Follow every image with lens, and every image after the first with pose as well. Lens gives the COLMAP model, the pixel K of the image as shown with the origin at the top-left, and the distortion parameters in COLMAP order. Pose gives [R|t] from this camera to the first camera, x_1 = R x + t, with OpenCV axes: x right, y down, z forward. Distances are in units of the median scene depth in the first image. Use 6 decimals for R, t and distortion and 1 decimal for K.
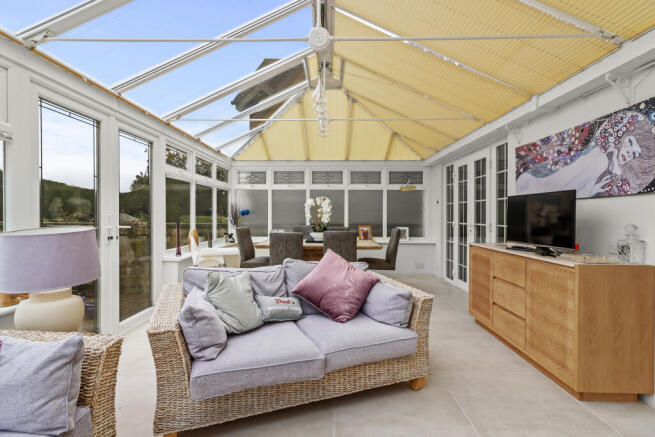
lens RADIAL K [[312.4, 0, 330.6], [0, 312.4, 215.5], [0, 0, 1]] dist [0.003296, 0.001135]
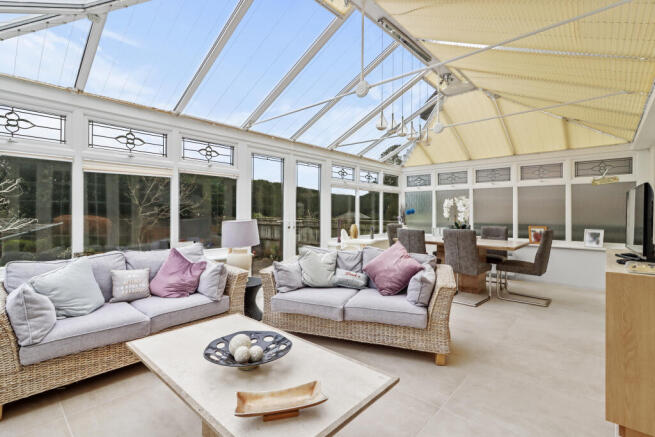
lens RADIAL K [[305.3, 0, 329.3], [0, 305.3, 210.1], [0, 0, 1]] dist [-0.001654, 0.000575]
pose [[0.756878, -0.005836, -0.653530, 0.386339], [-0.004340, 0.999893, -0.013956, 0.001656], [0.653542, 0.013399, 0.756772, -0.068781]]
